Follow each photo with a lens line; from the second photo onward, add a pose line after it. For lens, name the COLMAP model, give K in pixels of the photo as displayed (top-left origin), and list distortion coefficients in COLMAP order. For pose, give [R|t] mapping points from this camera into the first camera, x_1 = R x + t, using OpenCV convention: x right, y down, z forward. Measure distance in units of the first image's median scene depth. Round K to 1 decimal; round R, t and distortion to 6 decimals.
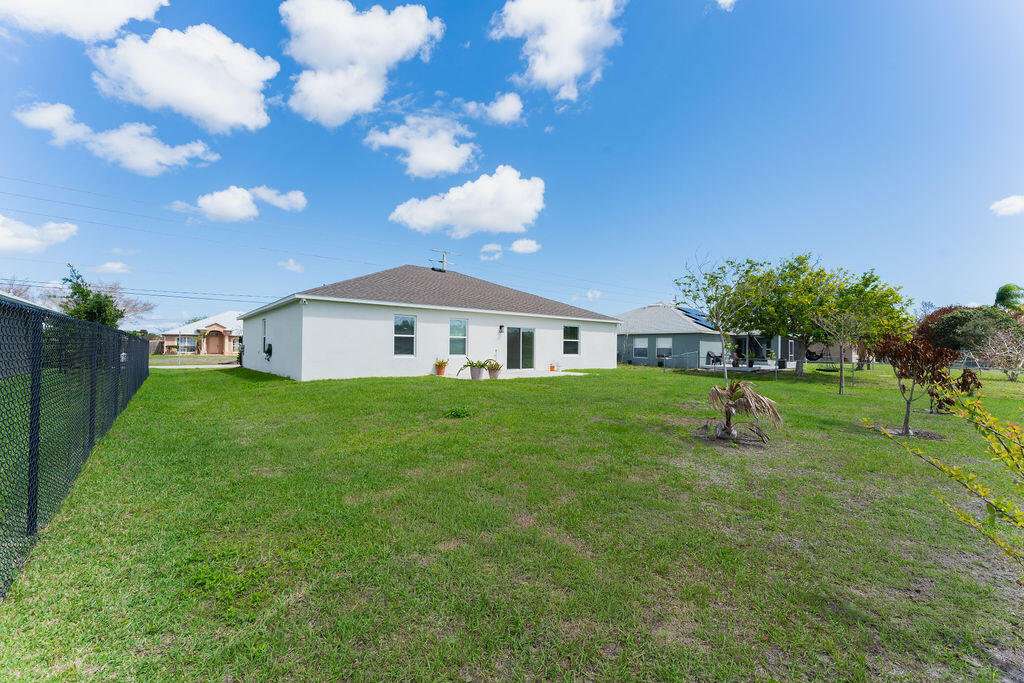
lens RADIAL K [[408.2, 0, 511.1], [0, 408.2, 343.0], [0, 0, 1]] dist [-0.000914, -0.000054]
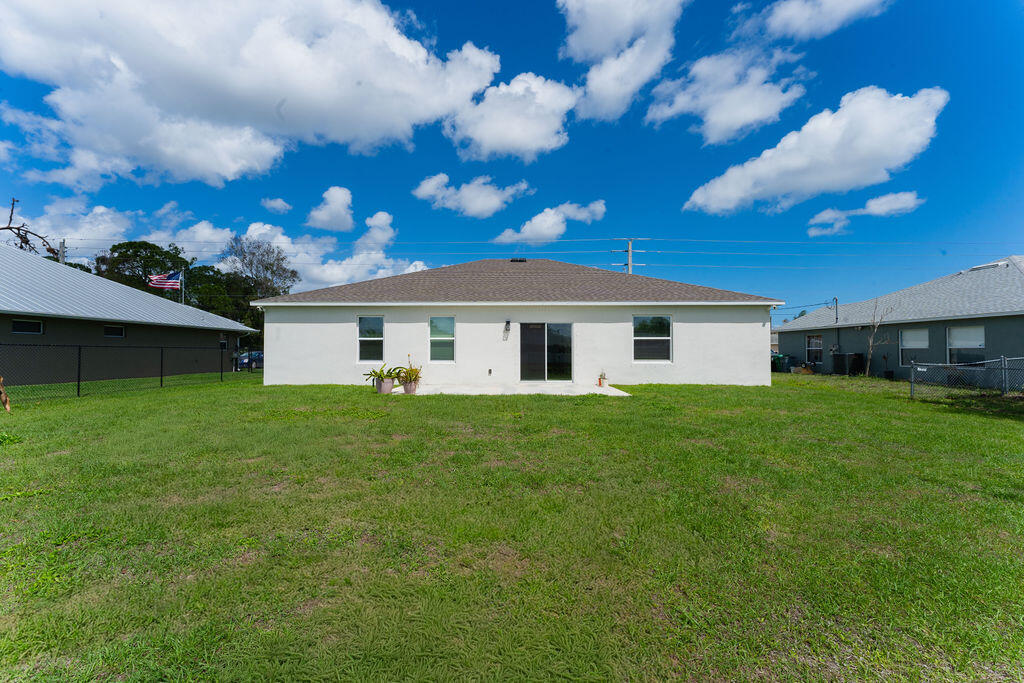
lens RADIAL K [[422.5, 0, 515.4], [0, 422.5, 382.6], [0, 0, 1]] dist [0.008798, 0.000280]
pose [[0.765391, 0.036741, -0.642515, 0.355306], [0.016179, 0.996955, 0.076282, 0.007229], [0.643362, -0.068781, 0.762466, 0.311224]]
